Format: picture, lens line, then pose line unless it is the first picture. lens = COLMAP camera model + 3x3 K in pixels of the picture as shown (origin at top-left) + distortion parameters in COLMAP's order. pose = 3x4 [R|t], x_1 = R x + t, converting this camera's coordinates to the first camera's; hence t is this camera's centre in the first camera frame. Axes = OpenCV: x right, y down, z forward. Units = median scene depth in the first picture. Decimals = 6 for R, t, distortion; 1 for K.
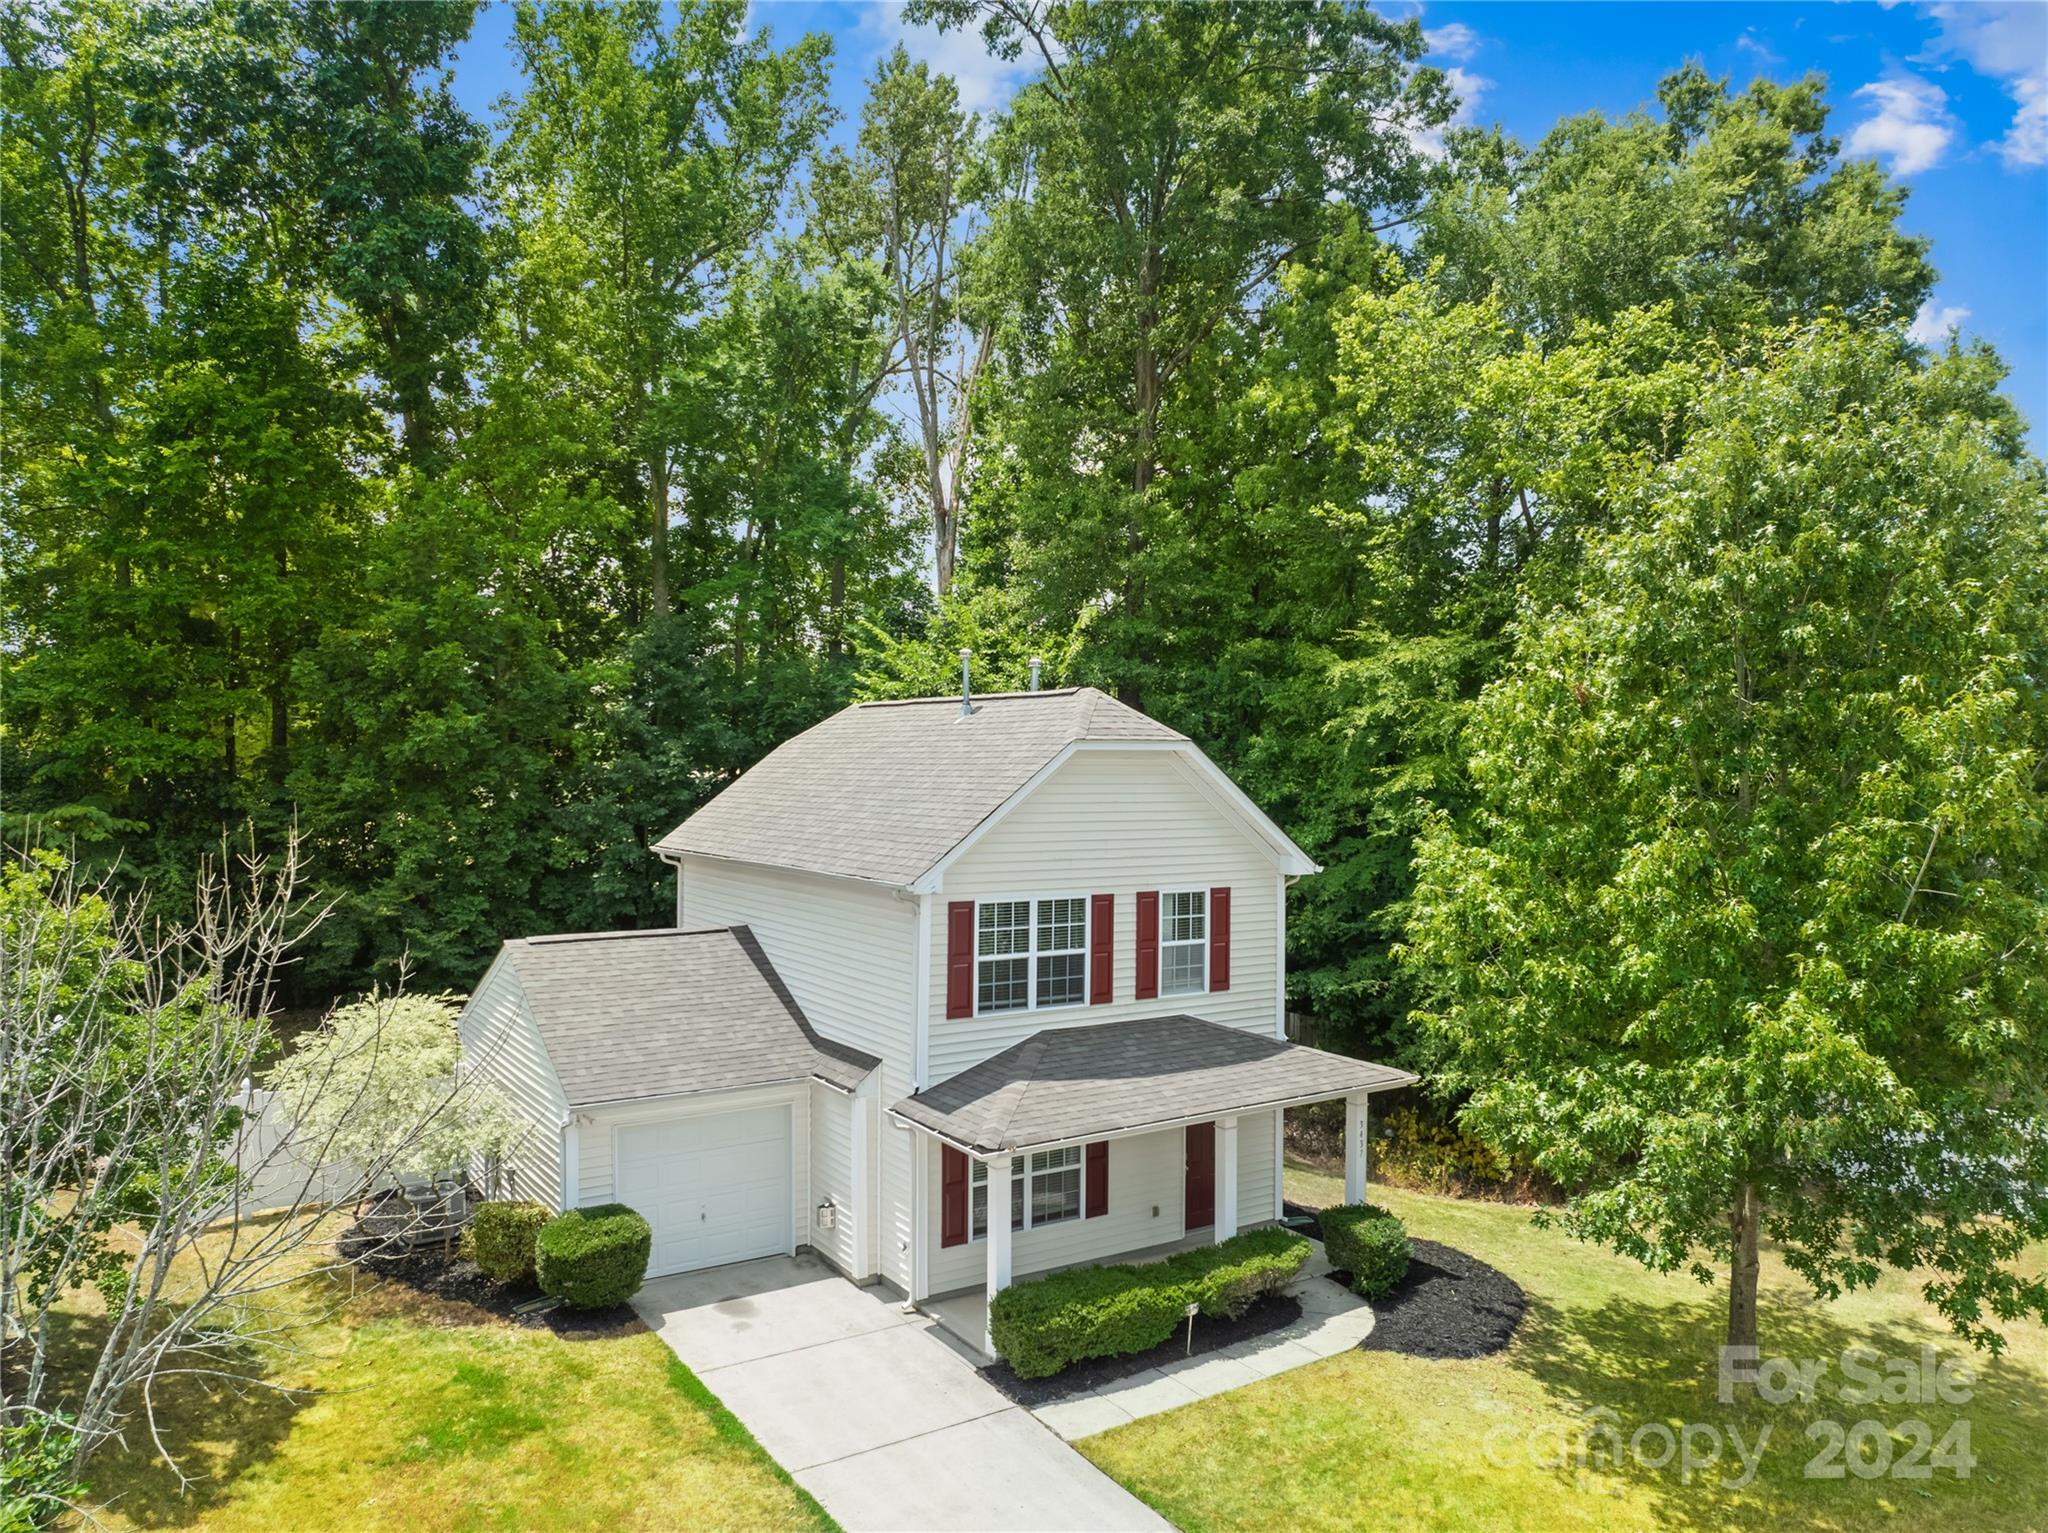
lens RADIAL K [[1434.5, 0, 1026.4], [0, 1434.5, 778.0], [0, 0, 1]] dist [-0.028870, 0.005528]
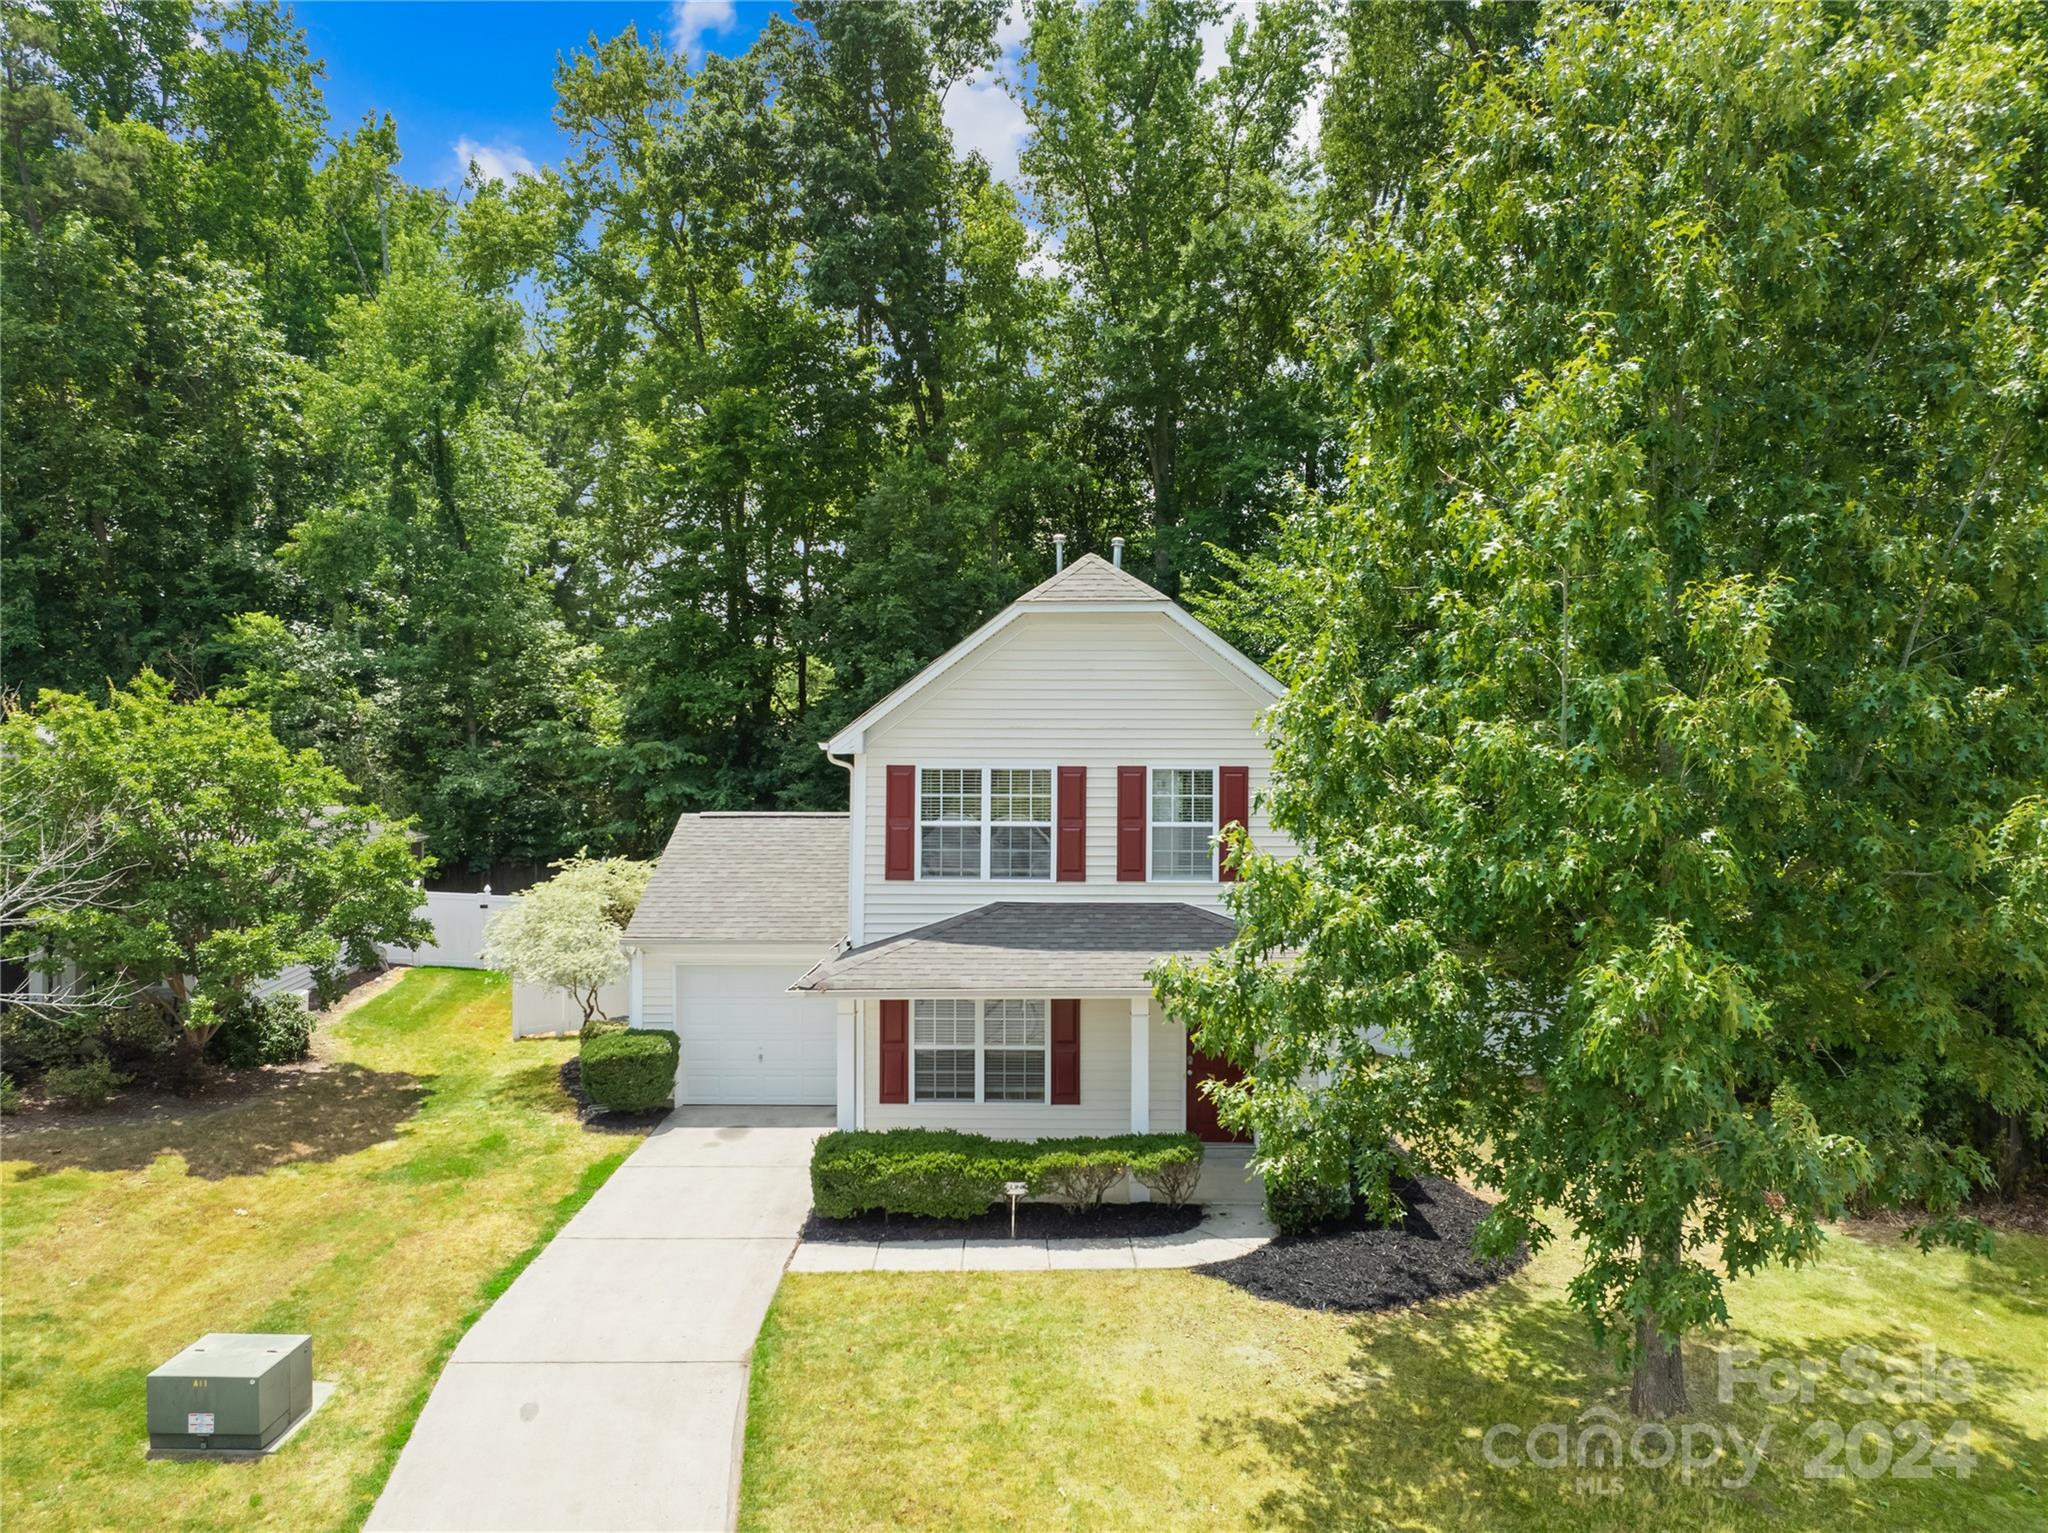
lens RADIAL K [[1434.5, 0, 1028.3], [0, 1434.5, 751.3], [0, 0, 1]] dist [-0.028870, 0.005528]
pose [[0.828741, -0.006257, -0.559598, 0.582039], [-0.002069, 0.999896, -0.014245, 0.087636], [0.559629, 0.012963, 0.828642, 0.199851]]
